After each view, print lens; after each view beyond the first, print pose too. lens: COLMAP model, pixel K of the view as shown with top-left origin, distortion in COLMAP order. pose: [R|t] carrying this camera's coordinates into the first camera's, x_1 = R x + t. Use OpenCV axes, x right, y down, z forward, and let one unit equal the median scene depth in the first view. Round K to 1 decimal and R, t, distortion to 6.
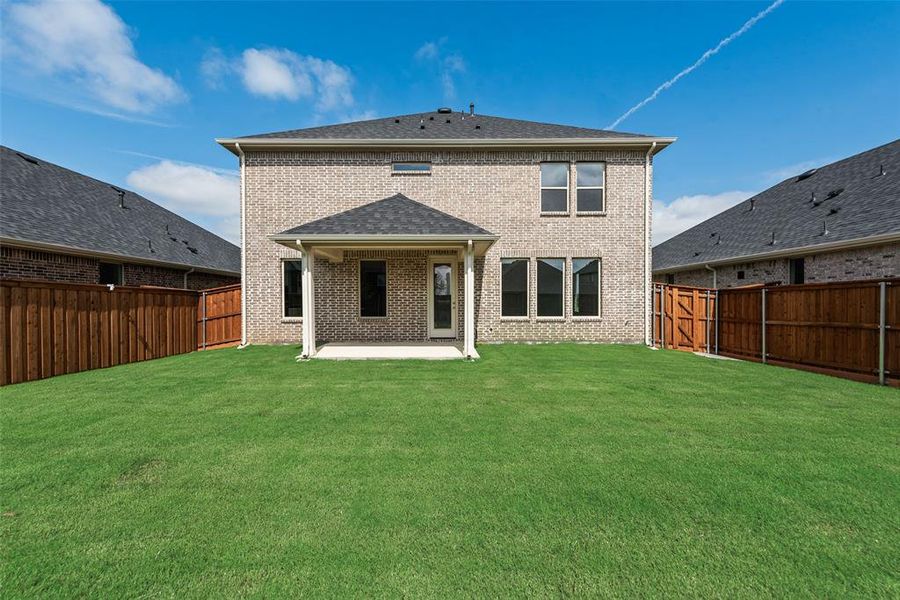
lens RADIAL K [[355.2, 0, 446.6], [0, 355.2, 300.9], [0, 0, 1]] dist [0.008250, 0.000226]
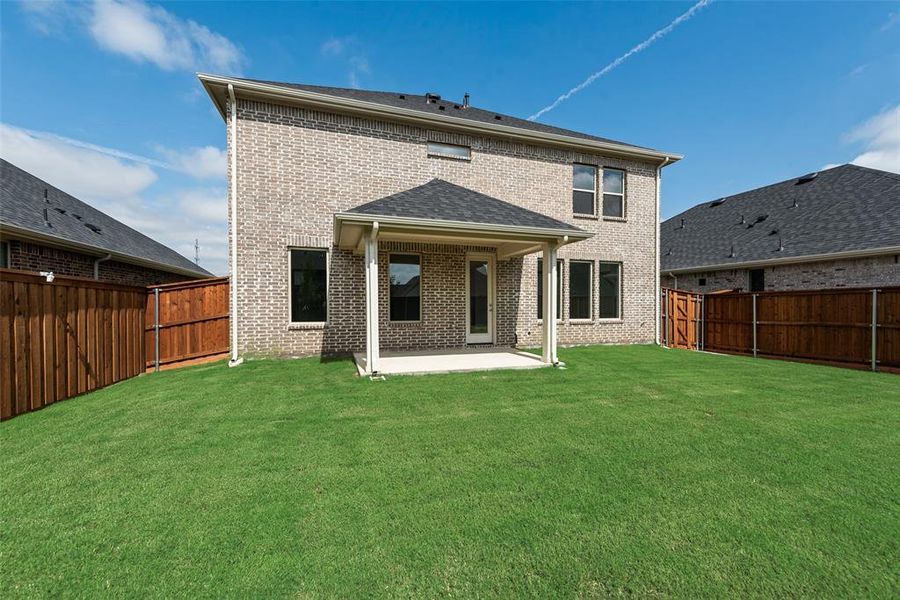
lens RADIAL K [[355.2, 0, 450.6], [0, 355.2, 304.0], [0, 0, 1]] dist [0.008250, 0.000226]
pose [[0.953640, 0.004939, 0.300909, -0.359743], [-0.005465, 0.999985, 0.000907, 0.003141], [-0.300900, -0.002509, 0.953652, 0.160616]]
